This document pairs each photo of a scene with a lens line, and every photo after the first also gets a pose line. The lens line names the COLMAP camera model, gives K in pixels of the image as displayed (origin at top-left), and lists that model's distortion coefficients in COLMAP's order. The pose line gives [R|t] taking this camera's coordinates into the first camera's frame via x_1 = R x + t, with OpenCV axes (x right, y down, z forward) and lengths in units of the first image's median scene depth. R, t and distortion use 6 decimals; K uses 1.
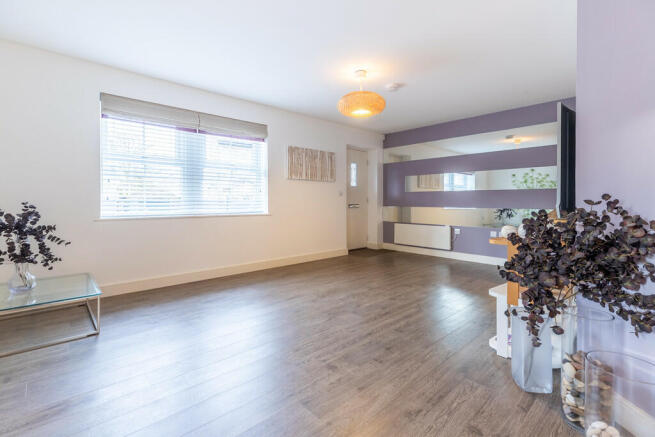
lens RADIAL K [[291.7, 0, 330.1], [0, 291.7, 209.7], [0, 0, 1]] dist [-0.000307, 0.000019]
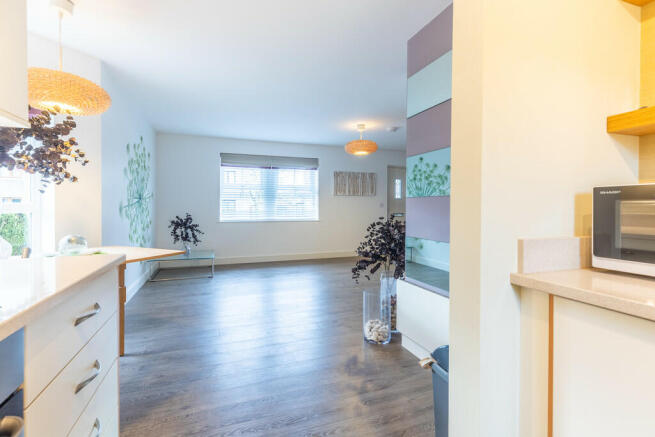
lens RADIAL K [[291.7, 0, 330.1], [0, 291.7, 209.7], [0, 0, 1]] dist [-0.000307, 0.000019]
pose [[0.933628, -0.001212, -0.358241, 0.398927], [-0.007297, 0.999722, -0.022402, -0.006428], [0.358169, 0.023529, 0.933360, -0.356077]]
